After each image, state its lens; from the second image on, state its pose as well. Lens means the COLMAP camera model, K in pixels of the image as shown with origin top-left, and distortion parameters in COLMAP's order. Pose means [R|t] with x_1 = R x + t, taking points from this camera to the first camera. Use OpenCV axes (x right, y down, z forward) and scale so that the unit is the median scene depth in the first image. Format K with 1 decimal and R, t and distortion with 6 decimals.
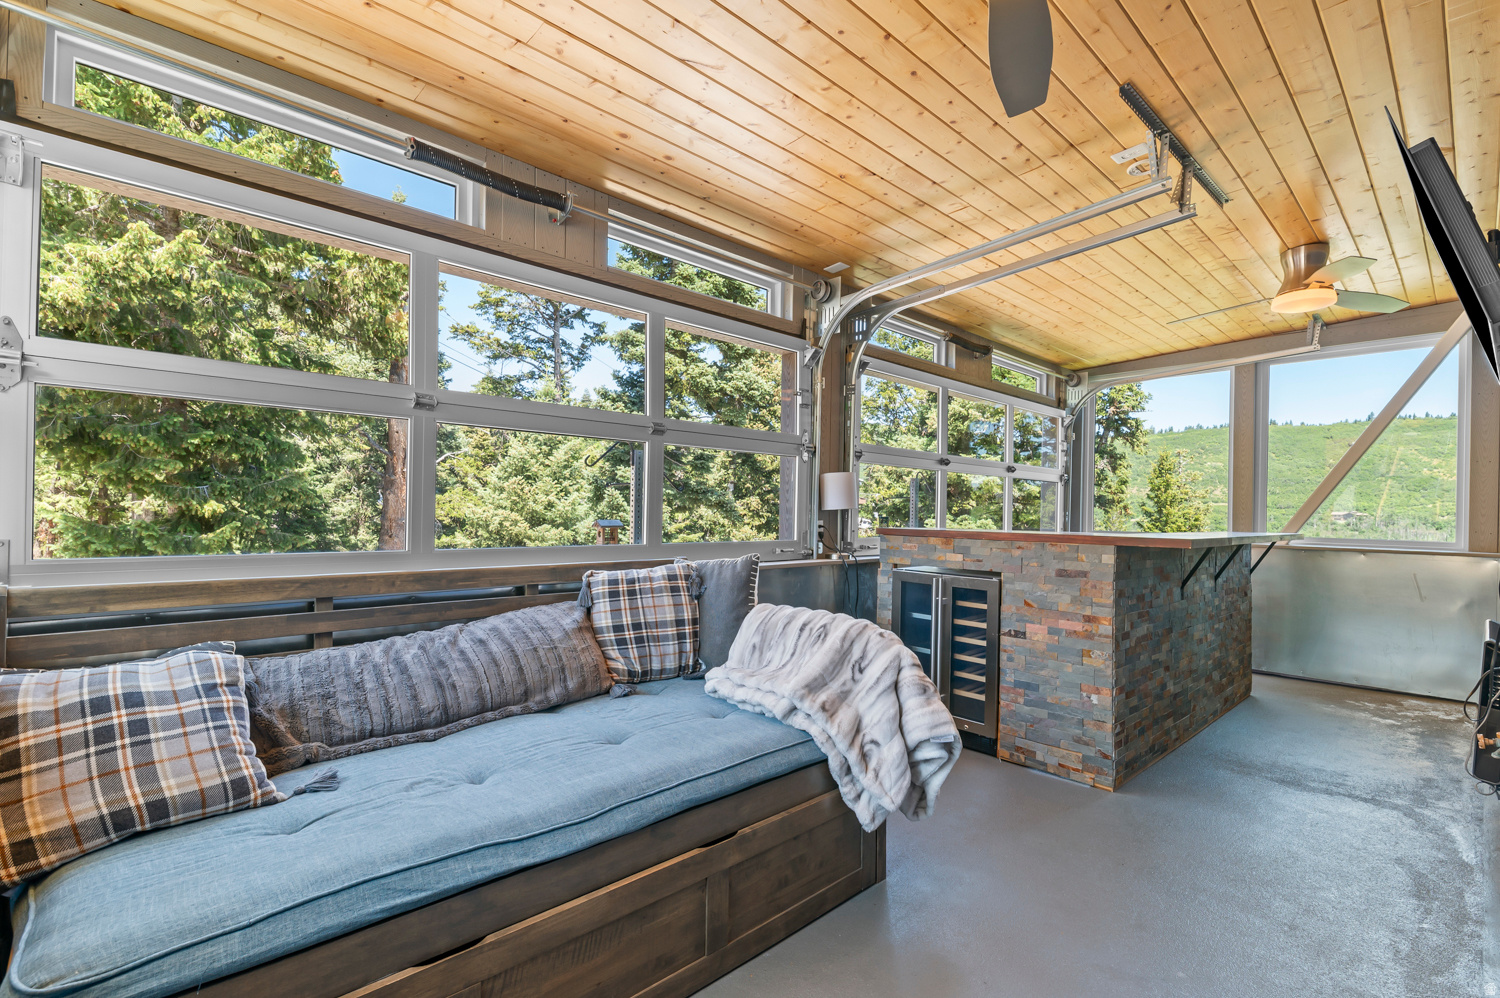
lens RADIAL K [[685.1, 0, 745.3], [0, 685.1, 507.2], [0, 0, 1]] dist [0.008262, -0.004540]
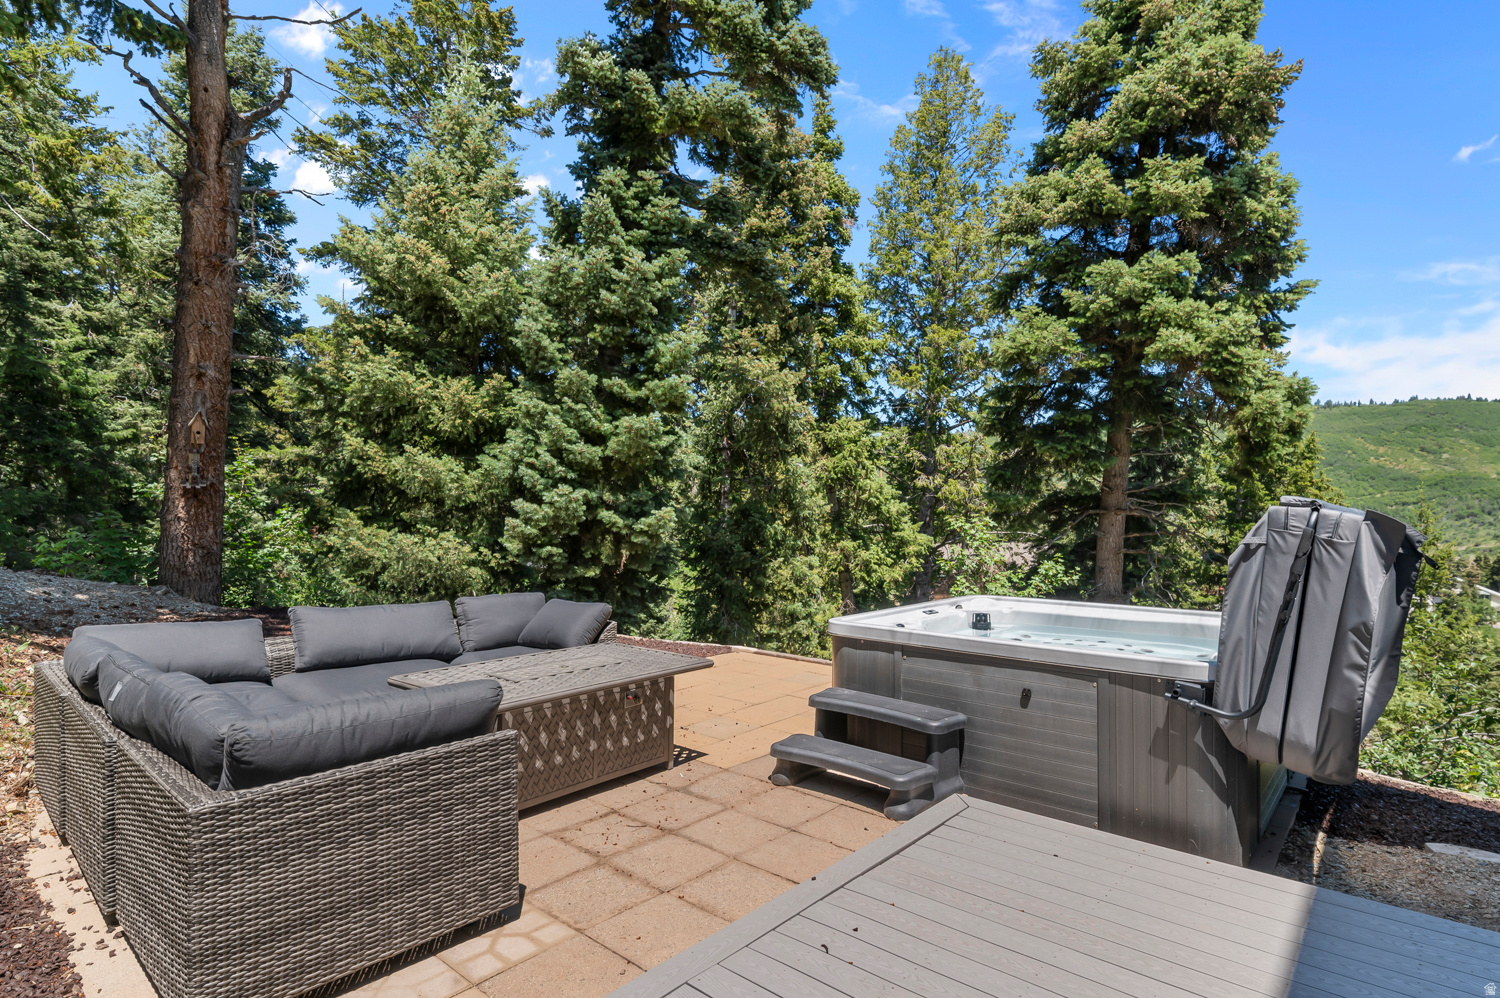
lens RADIAL K [[794.0, 0, 745.8], [0, 794.0, 490.6], [0, 0, 1]] dist [0.016613, -0.003914]
pose [[0.993359, -0.010989, 0.114531, -0.443320], [0.013136, 0.999752, -0.018010, 0.743333], [-0.114304, 0.019395, 0.993256, 0.911037]]
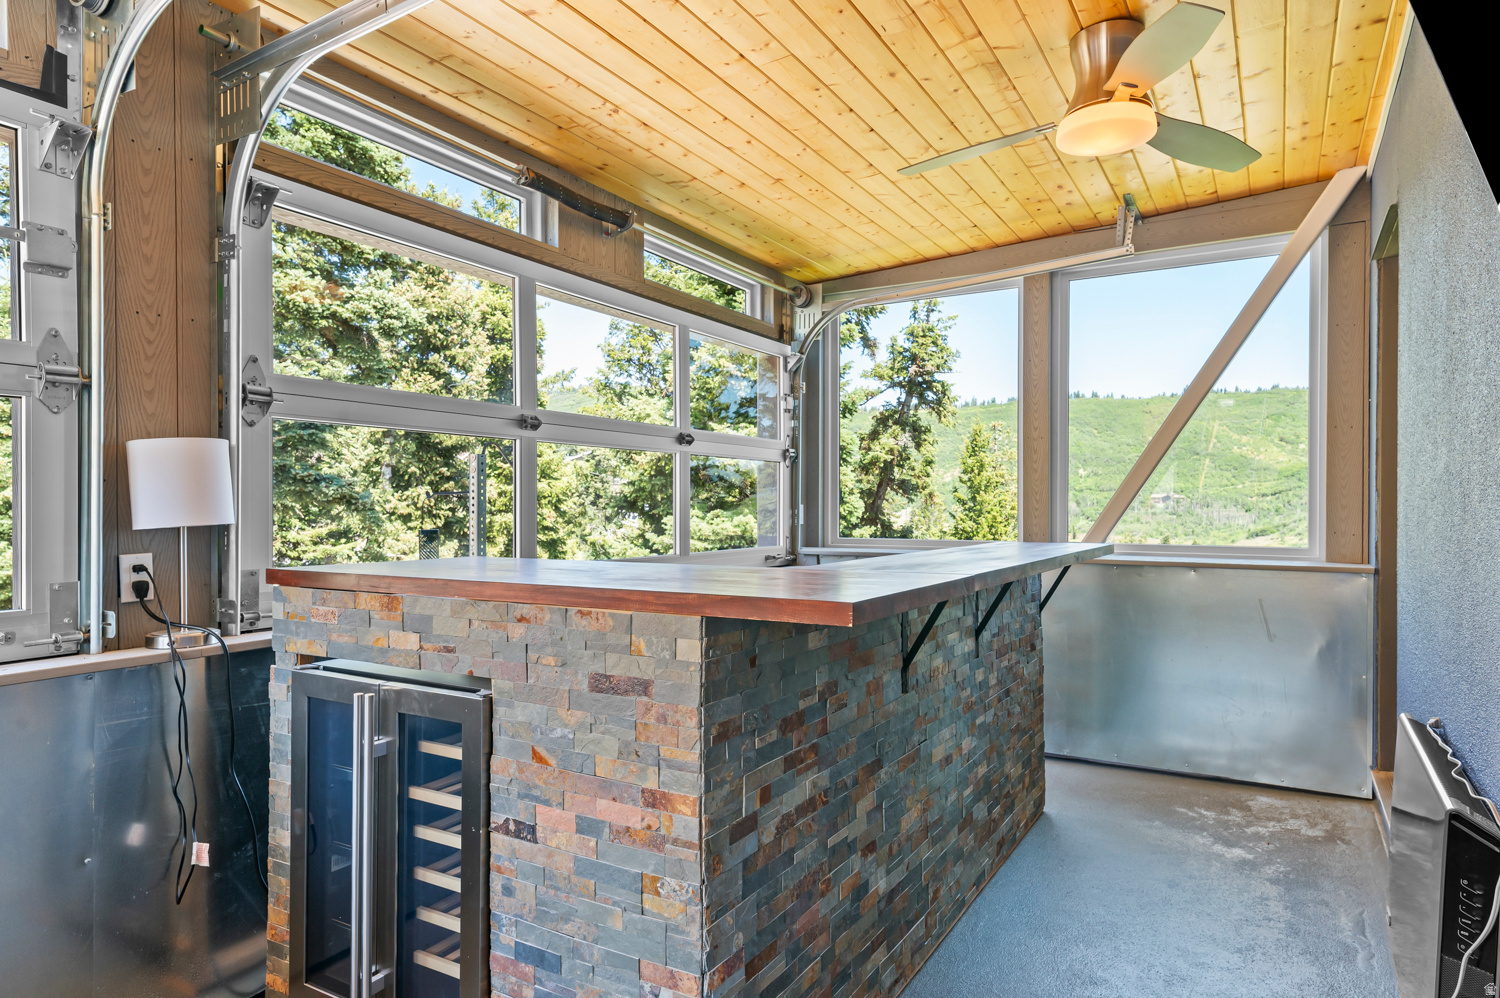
lens RADIAL K [[908.3, 0, 749.4], [0, 908.3, 502.7], [0, 0, 1]] dist [0.027672, 0.001932]
pose [[0.957727, -0.016926, 0.287180, 0.262560], [0.015246, 0.999851, 0.008086, -0.009233], [-0.287274, -0.003366, 0.957843, 0.307224]]
